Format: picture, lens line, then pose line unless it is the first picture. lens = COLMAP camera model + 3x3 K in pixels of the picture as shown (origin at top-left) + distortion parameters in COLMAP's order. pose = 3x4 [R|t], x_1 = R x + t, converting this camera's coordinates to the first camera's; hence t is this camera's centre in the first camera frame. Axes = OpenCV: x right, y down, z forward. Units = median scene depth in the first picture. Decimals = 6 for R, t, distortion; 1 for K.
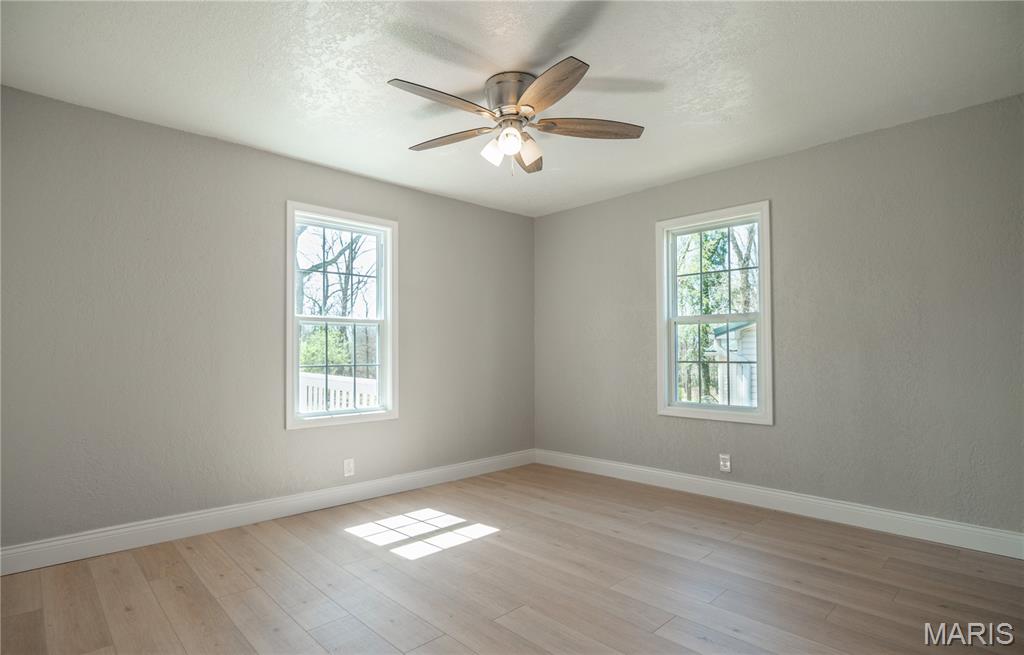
lens RADIAL K [[505.3, 0, 509.3], [0, 505.3, 345.5], [0, 0, 1]] dist [-0.021895, -0.000340]
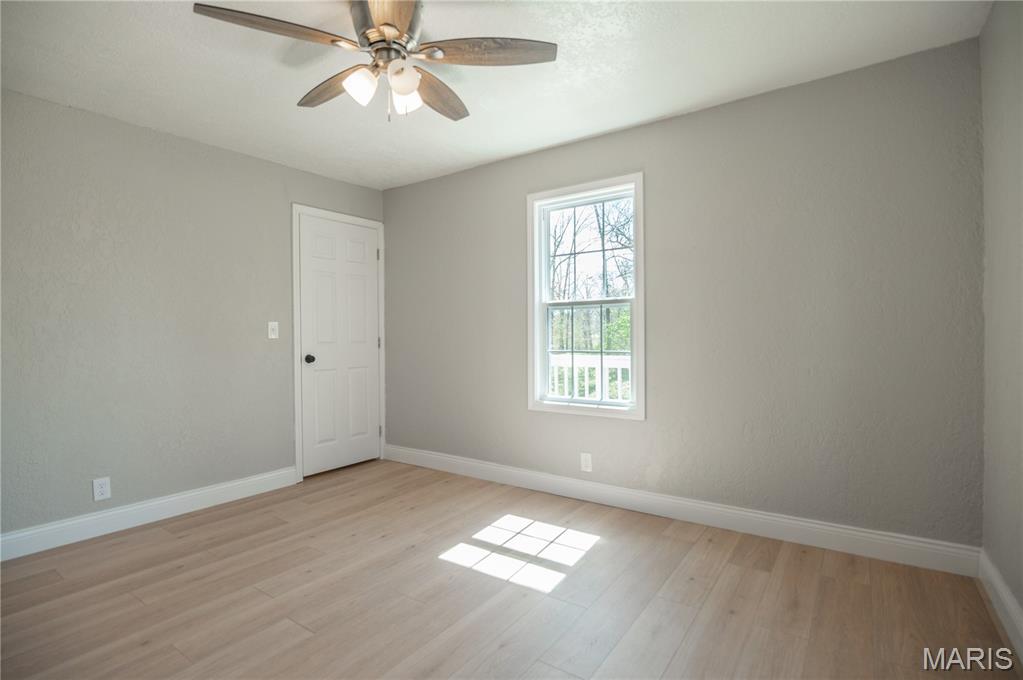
lens RADIAL K [[499.5, 0, 508.4], [0, 499.5, 340.8], [0, 0, 1]] dist [-0.022326, 0.000007]
pose [[0.196205, 0.016981, -0.980416, 0.614490], [0.021454, 0.999536, 0.021606, -0.003989], [0.980328, -0.025273, 0.195750, 0.774106]]
